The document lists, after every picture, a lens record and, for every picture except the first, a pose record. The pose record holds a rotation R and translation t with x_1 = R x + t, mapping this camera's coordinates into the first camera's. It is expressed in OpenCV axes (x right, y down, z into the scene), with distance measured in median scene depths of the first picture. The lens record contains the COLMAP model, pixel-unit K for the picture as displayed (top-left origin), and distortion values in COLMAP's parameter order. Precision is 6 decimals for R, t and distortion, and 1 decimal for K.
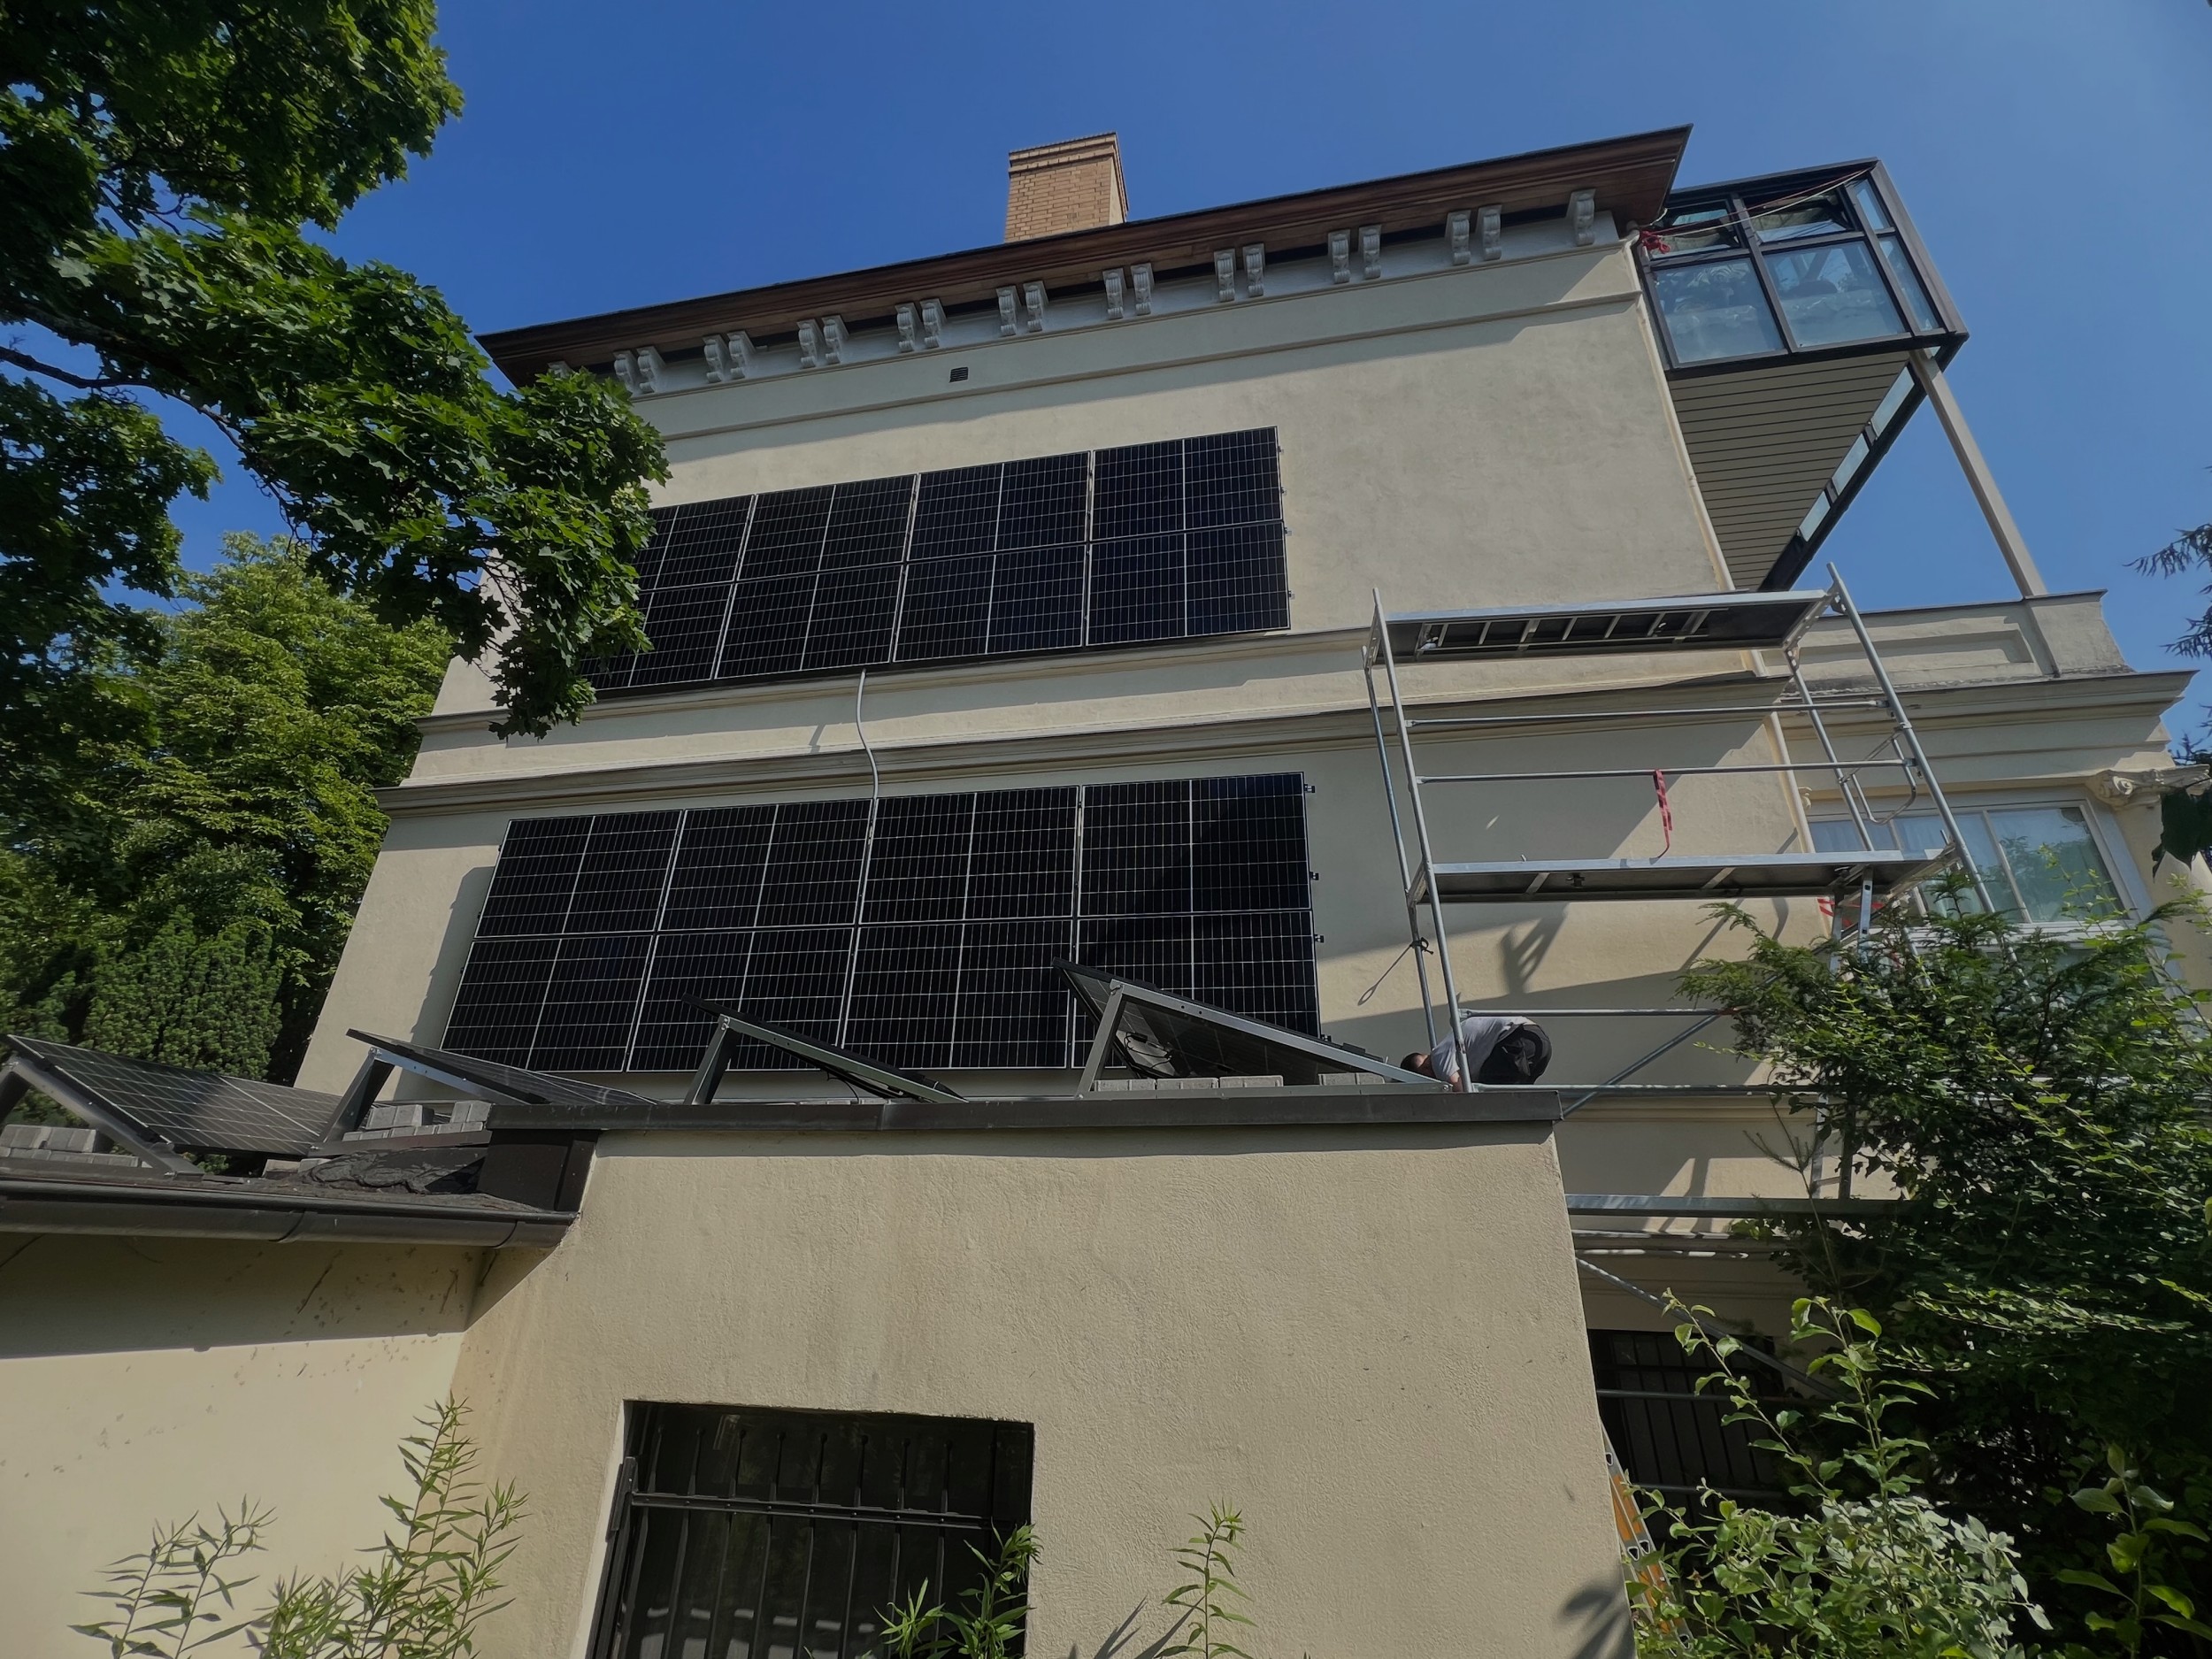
lens RADIAL K [[957.1, 0, 1105.7], [0, 957.1, 825.5], [0, 0, 1]] dist [-0.001112, -0.000150]
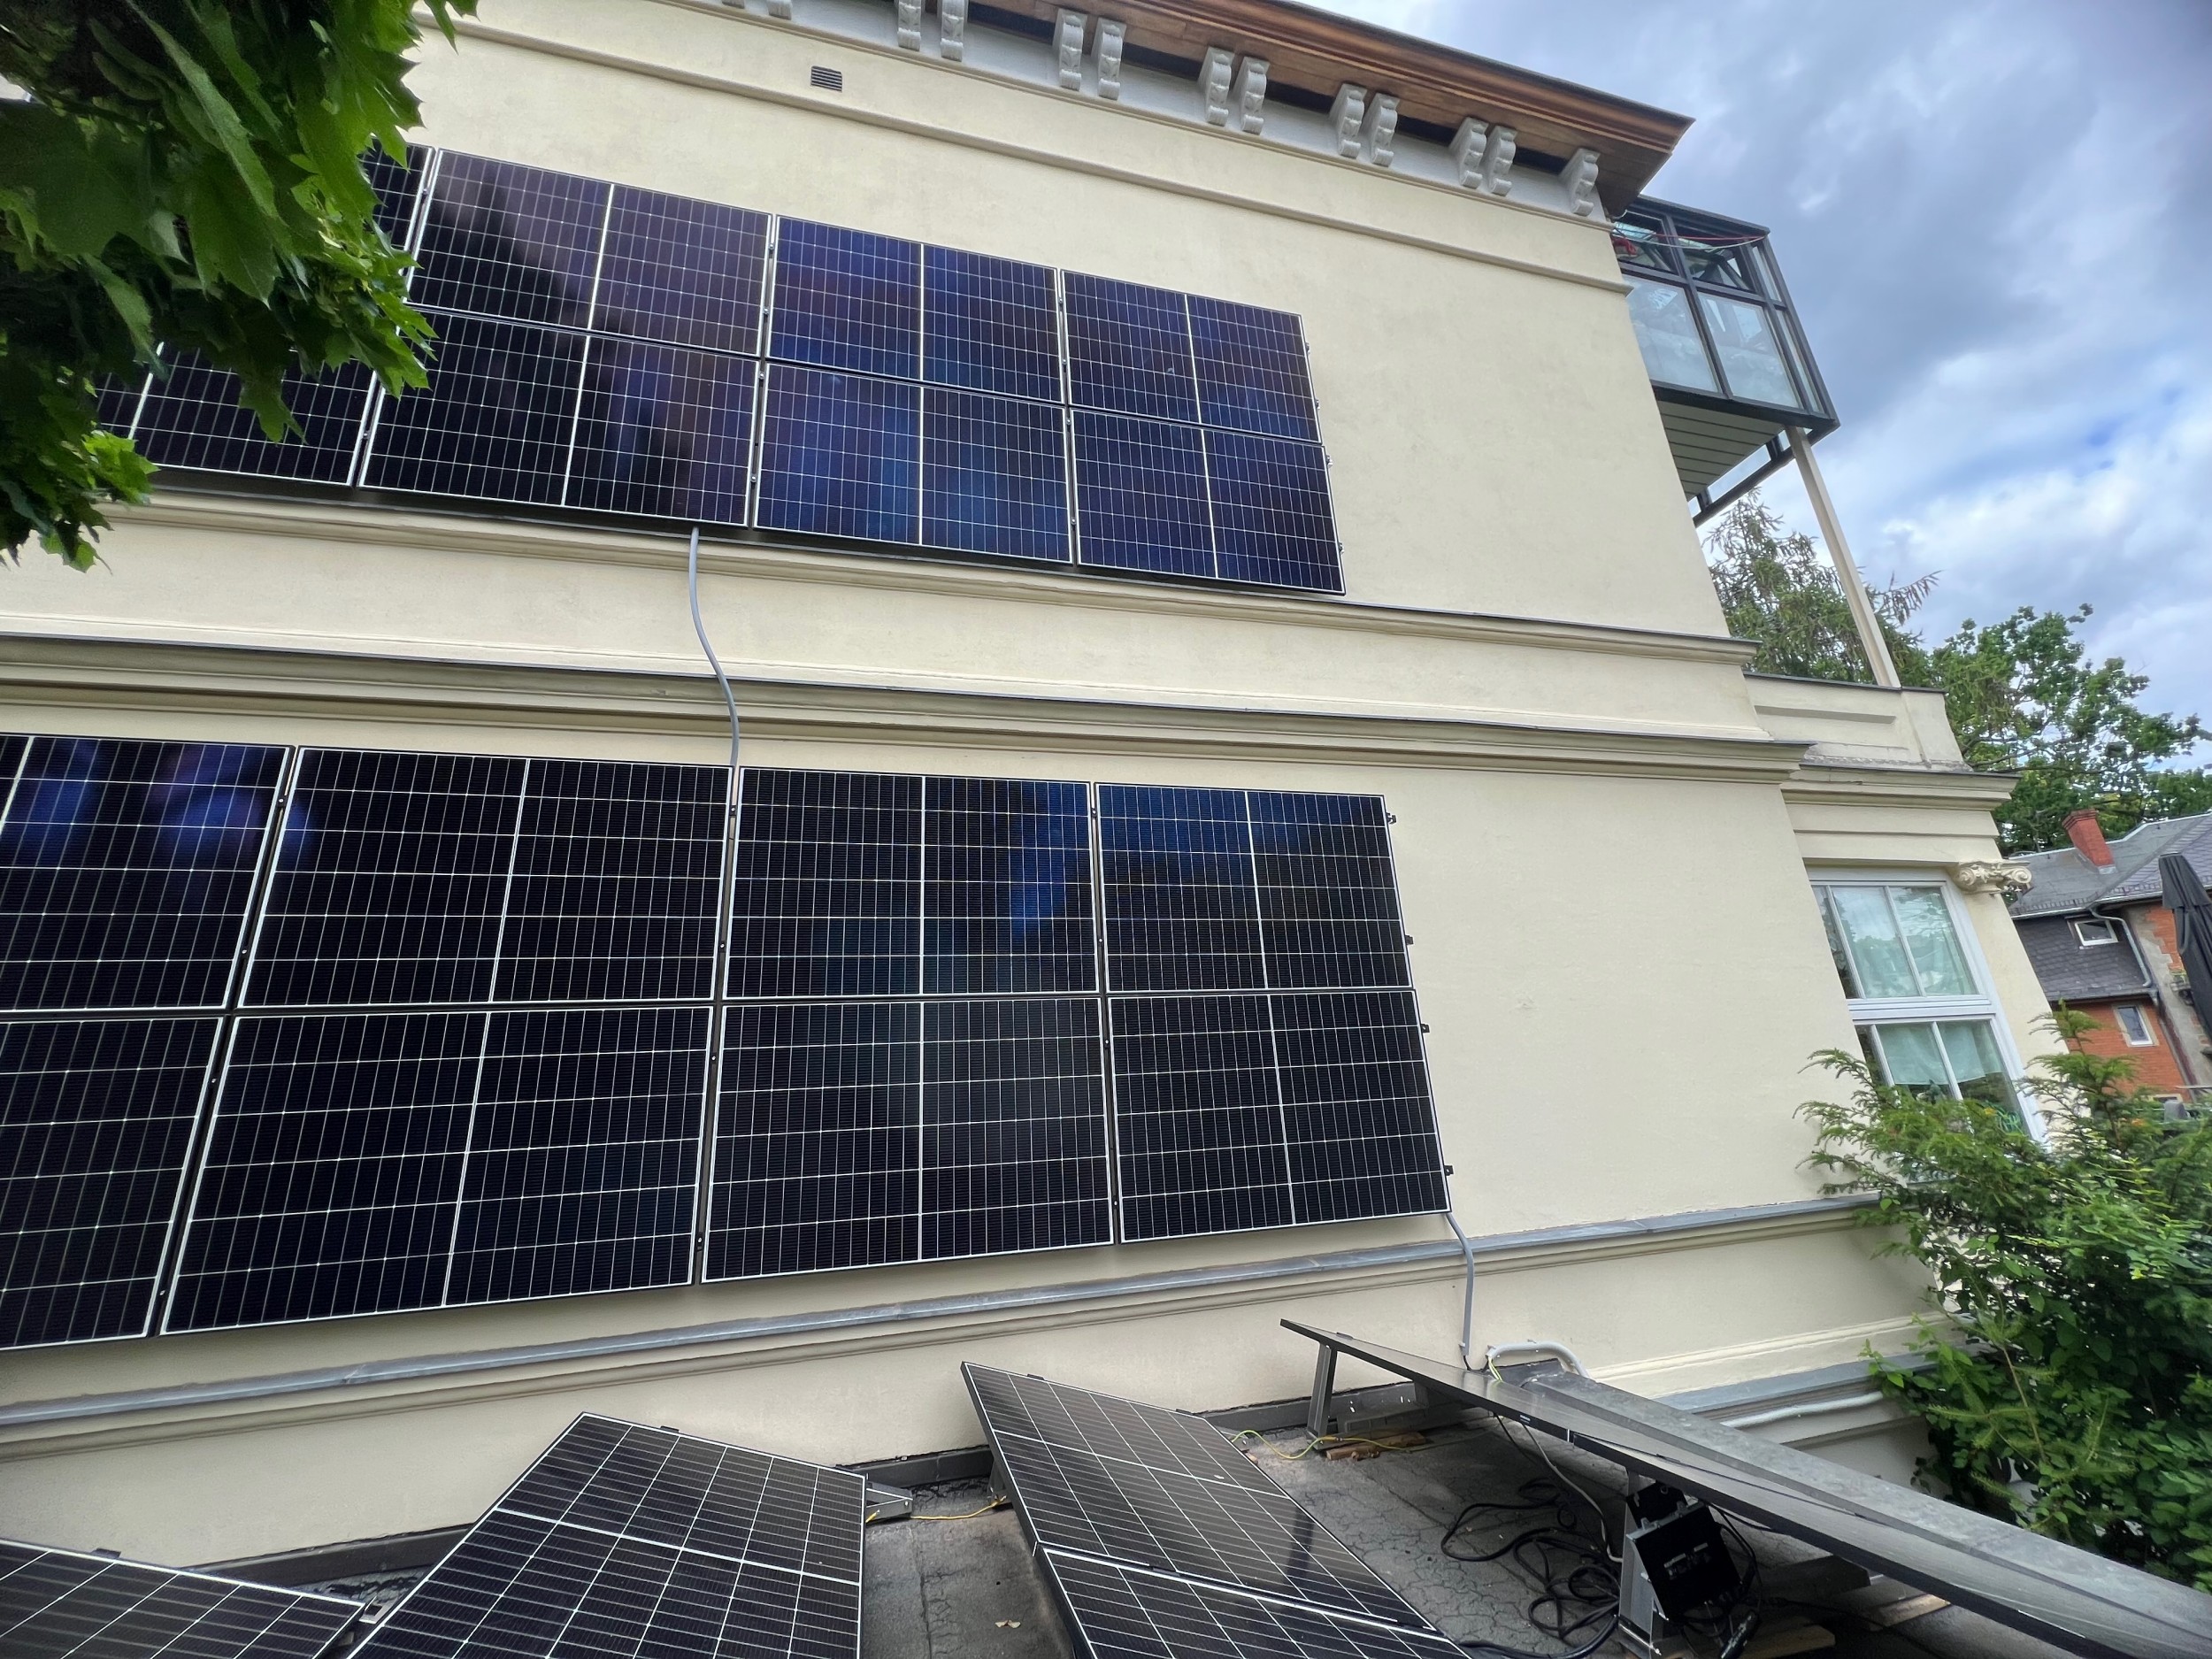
lens RADIAL K [[880.8, 0, 1101.8], [0, 880.8, 824.6], [0, 0, 1]] dist [-0.003387, 0.001477]
pose [[0.898841, 0.061267, 0.433972, -0.260453], [-0.108737, 0.990396, 0.085394, -0.060507], [-0.424572, -0.123944, 0.896870, 0.411739]]
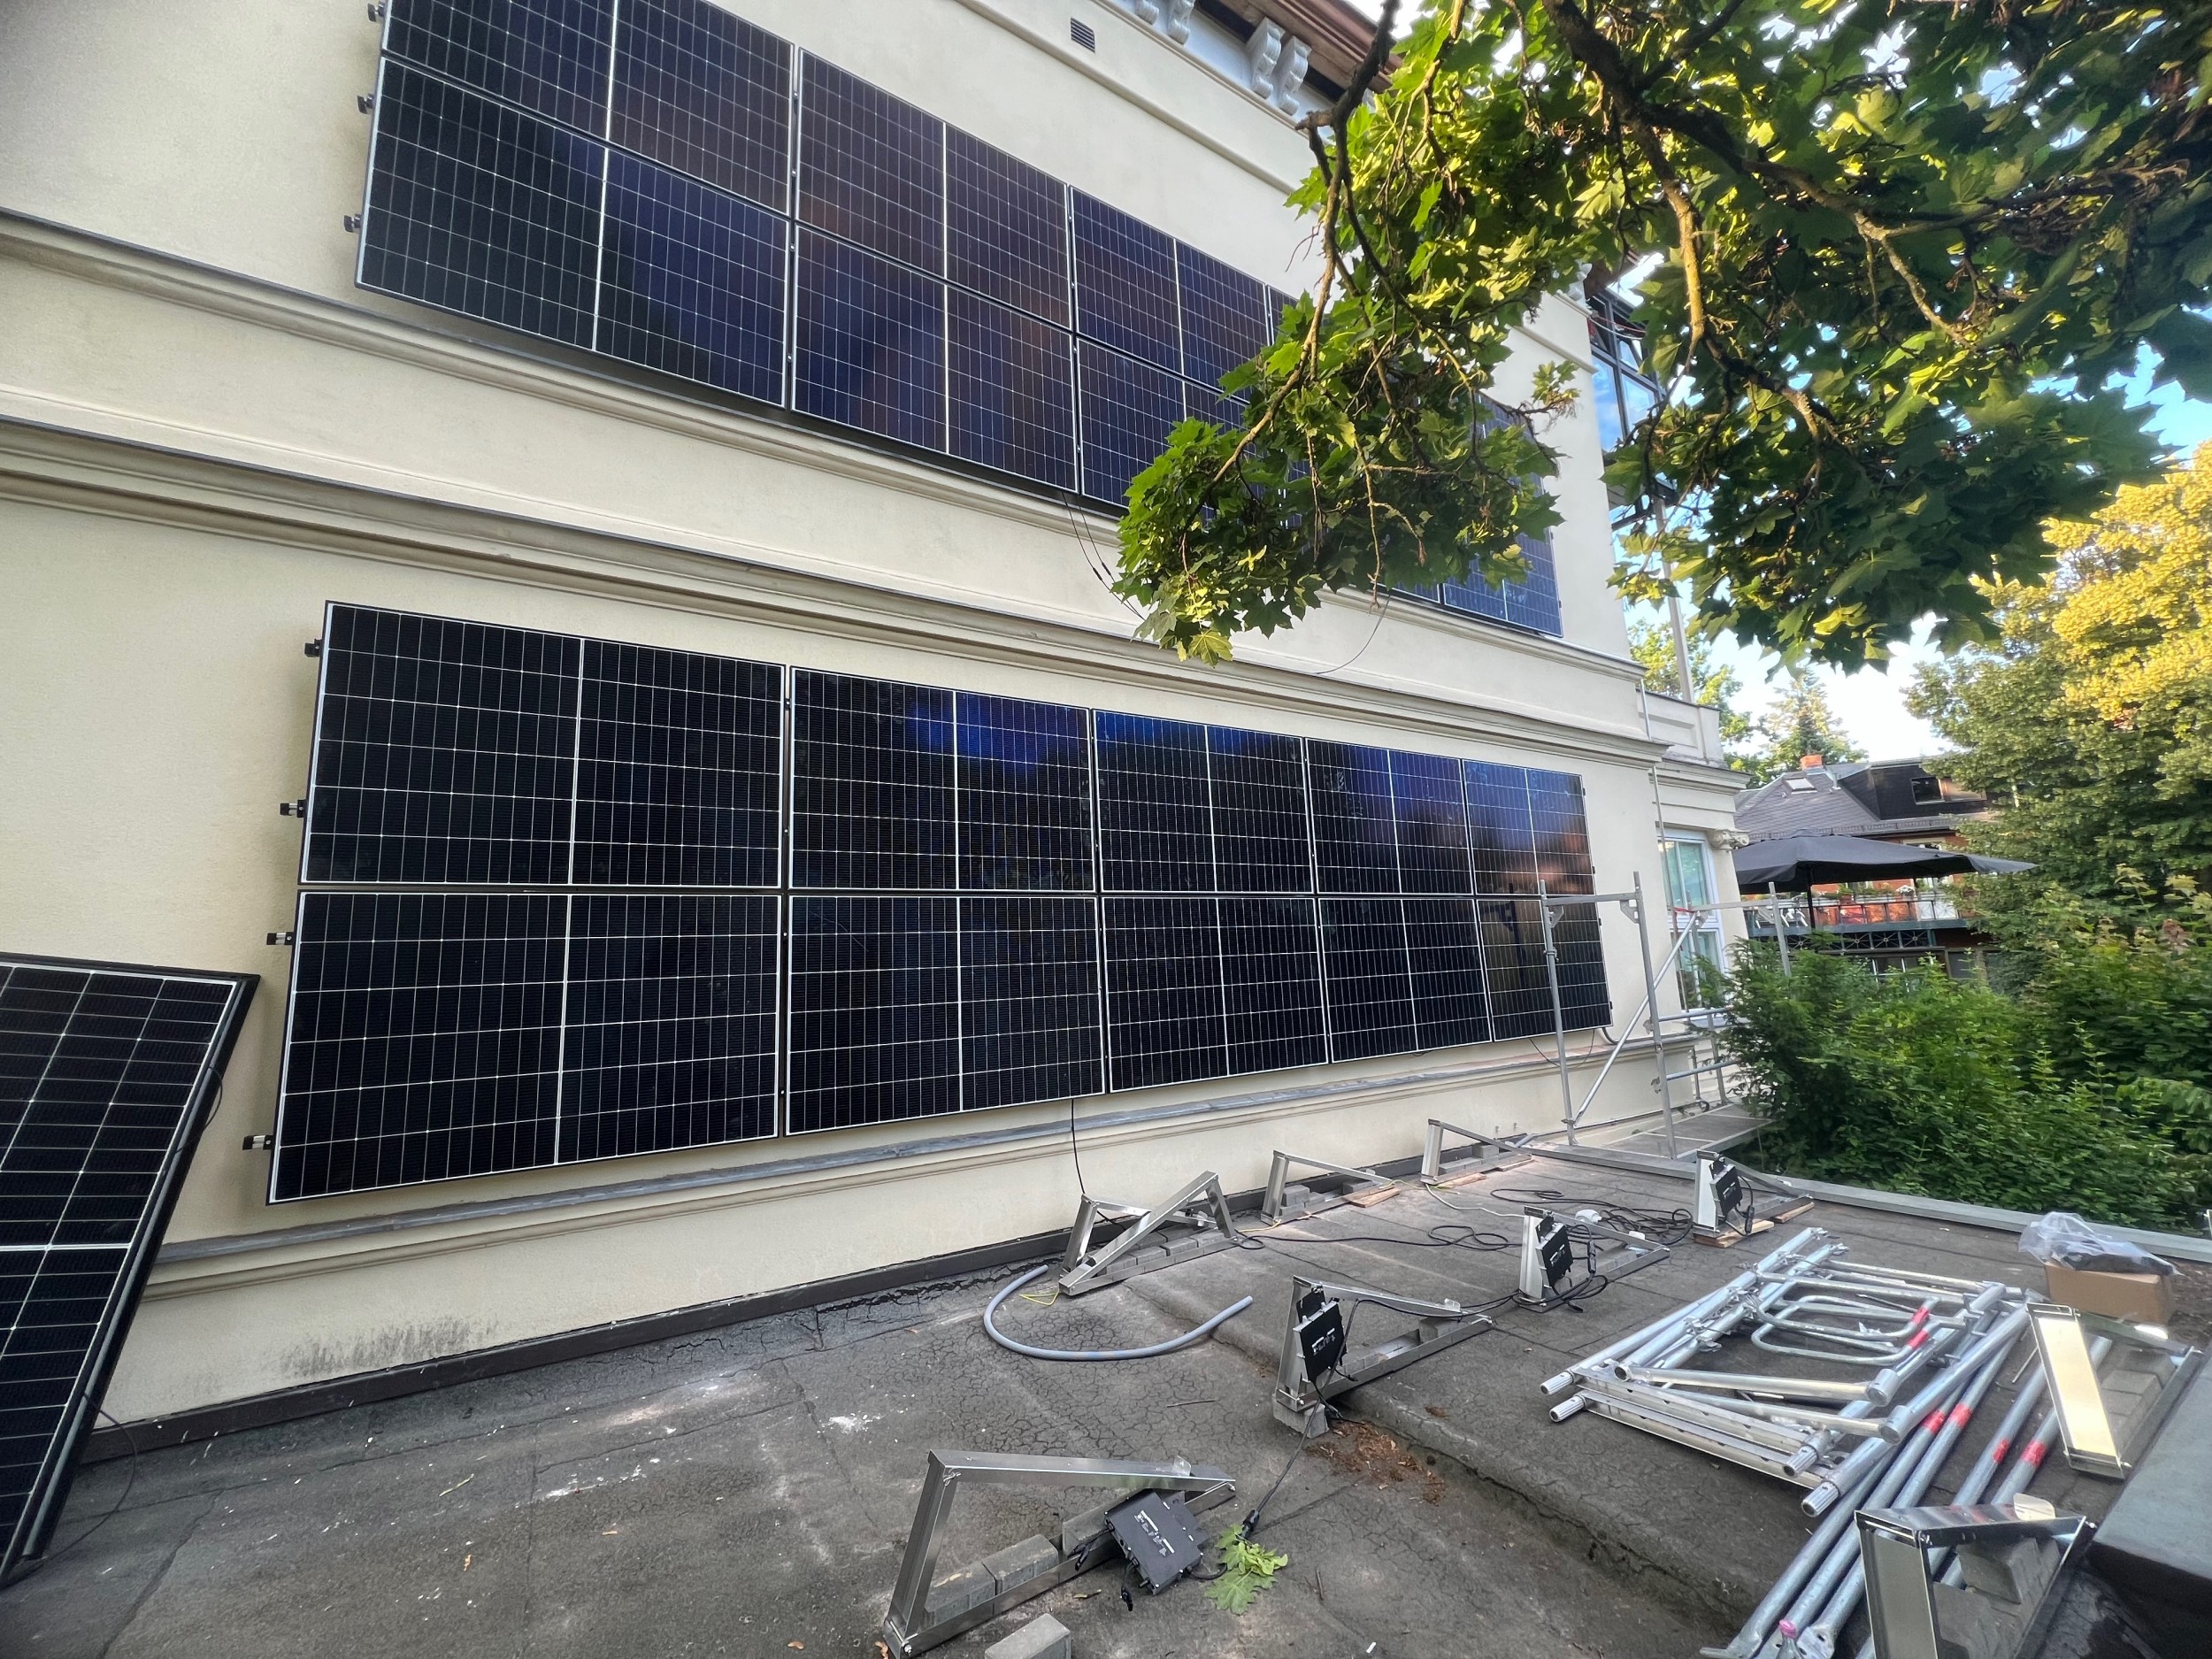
lens RADIAL K [[880.8, 0, 1101.4], [0, 880.8, 826.2], [0, 0, 1]] dist [-0.003387, 0.001477]
pose [[0.732828, 0.058877, 0.677862, -0.653906], [-0.234042, 0.957271, 0.169874, -0.053454], [-0.638895, -0.283137, 0.715295, 0.475075]]
